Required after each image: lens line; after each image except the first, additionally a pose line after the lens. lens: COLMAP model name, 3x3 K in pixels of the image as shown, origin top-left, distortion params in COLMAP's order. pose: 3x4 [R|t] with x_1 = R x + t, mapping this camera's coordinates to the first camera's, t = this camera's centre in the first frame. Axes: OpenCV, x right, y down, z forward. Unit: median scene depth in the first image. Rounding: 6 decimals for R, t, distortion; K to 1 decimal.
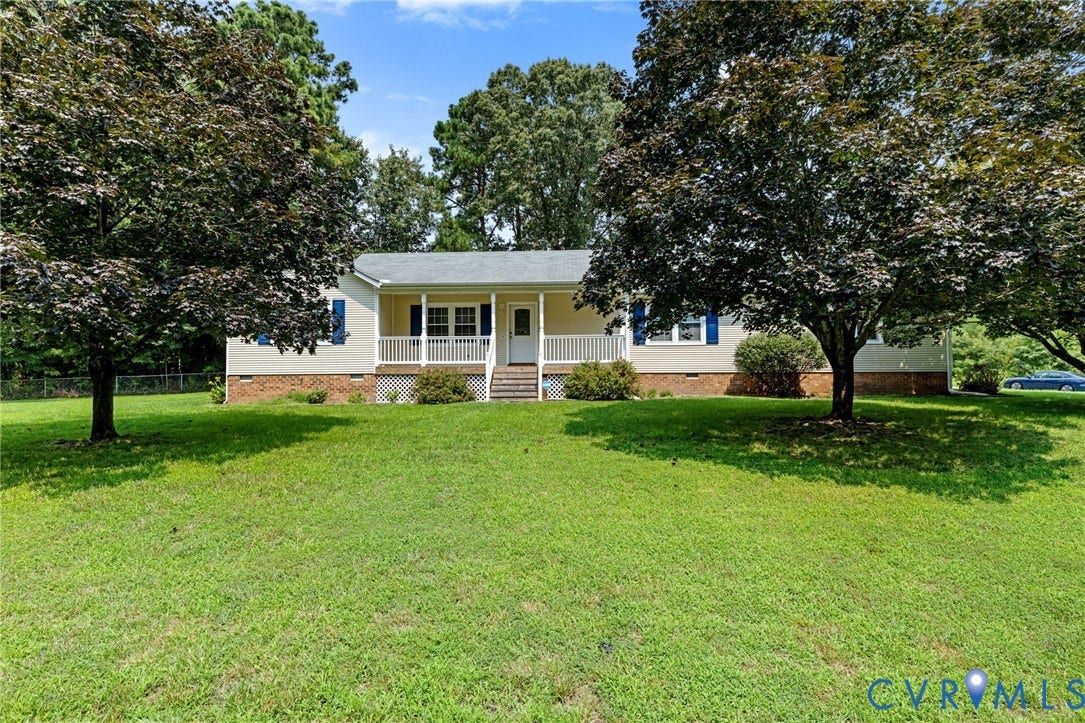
lens RADIAL K [[489.1, 0, 542.6], [0, 489.1, 339.1], [0, 0, 1]] dist [0.002270, 0.000254]
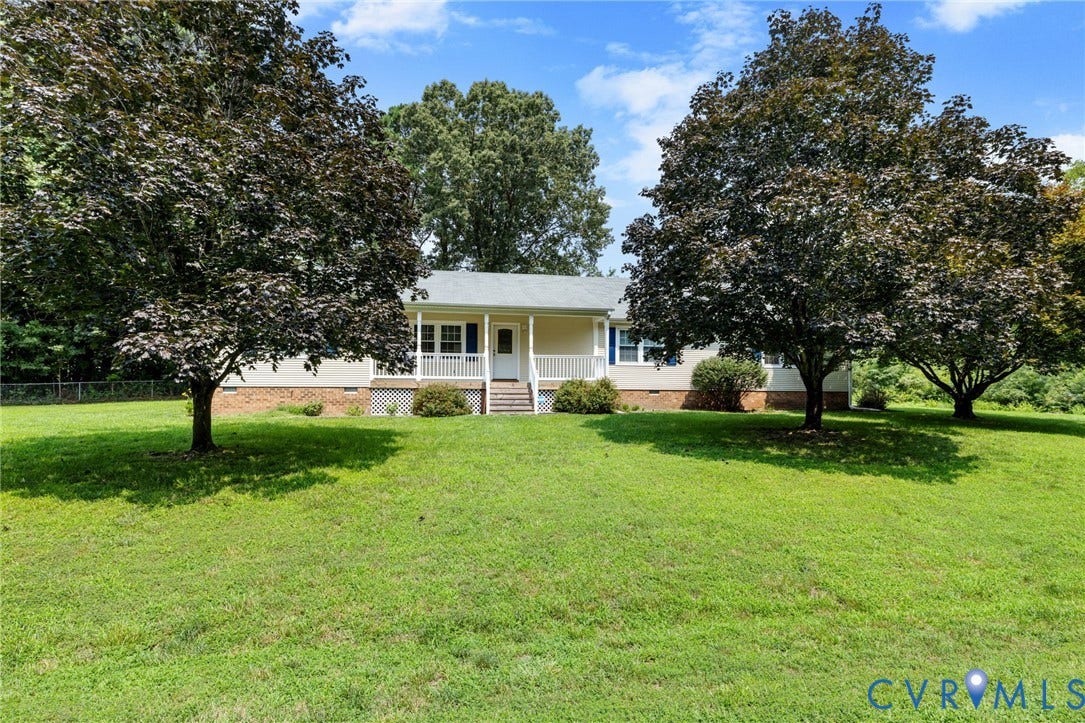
lens RADIAL K [[480.4, 0, 536.3], [0, 480.4, 357.6], [0, 0, 1]] dist [0.001661, 0.000981]
pose [[0.983471, 0.023664, 0.179513, -0.182688], [-0.025749, 0.999625, 0.009293, -0.011307], [-0.179226, -0.013762, 0.983712, -0.069289]]
